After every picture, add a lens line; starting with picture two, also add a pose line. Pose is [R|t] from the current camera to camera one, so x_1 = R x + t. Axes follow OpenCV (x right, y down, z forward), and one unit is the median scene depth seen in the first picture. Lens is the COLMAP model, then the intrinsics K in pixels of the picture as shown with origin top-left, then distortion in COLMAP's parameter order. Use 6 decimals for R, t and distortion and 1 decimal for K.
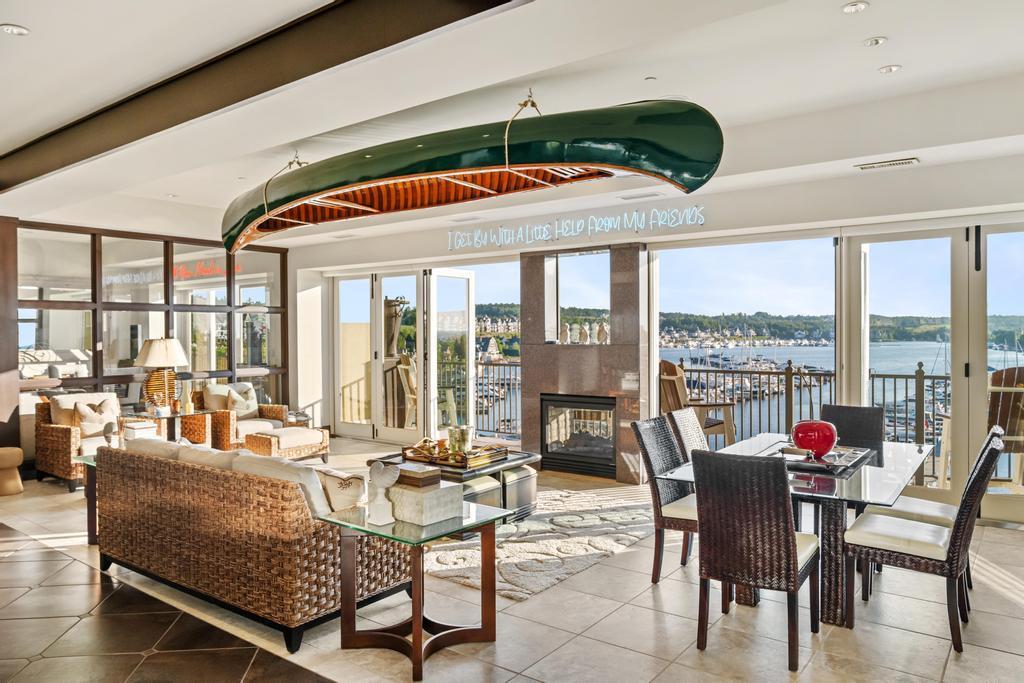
lens RADIAL K [[730.7, 0, 512.0], [0, 730.7, 341.5], [0, 0, 1]] dist [0.003579, 0.000573]
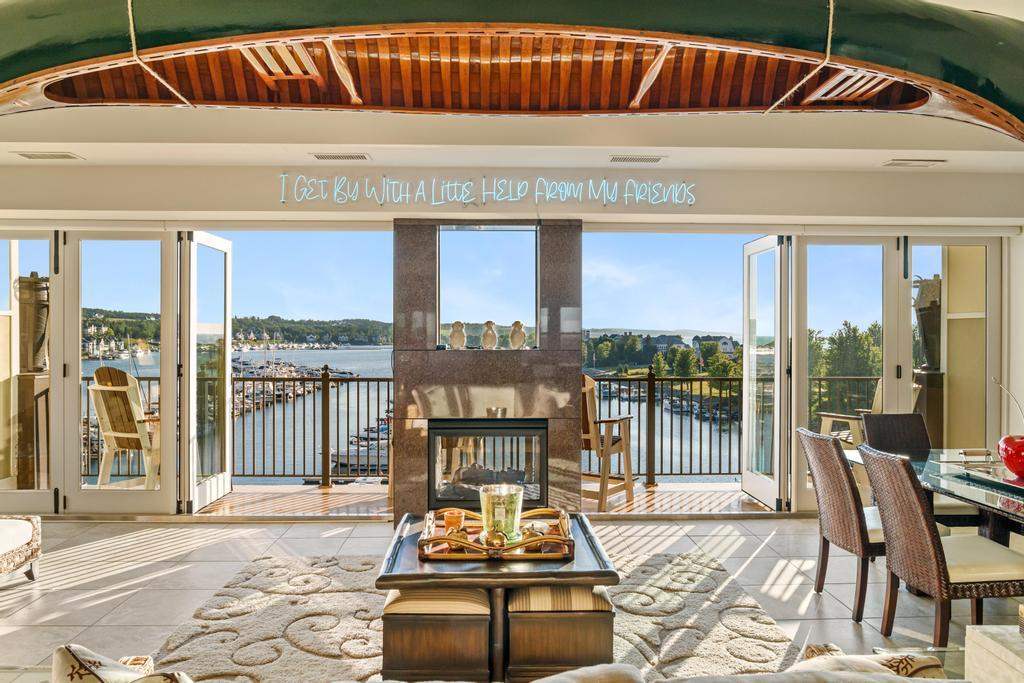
lens RADIAL K [[705.7, 0, 512.0], [0, 705.7, 341.5], [0, 0, 1]] dist [-0.005489, -0.000727]
pose [[0.769478, 0.000078, 0.638673, -0.356540], [0.003115, 0.999988, -0.003875, -0.001921], [-0.638665, 0.004971, 0.769469, 0.446257]]
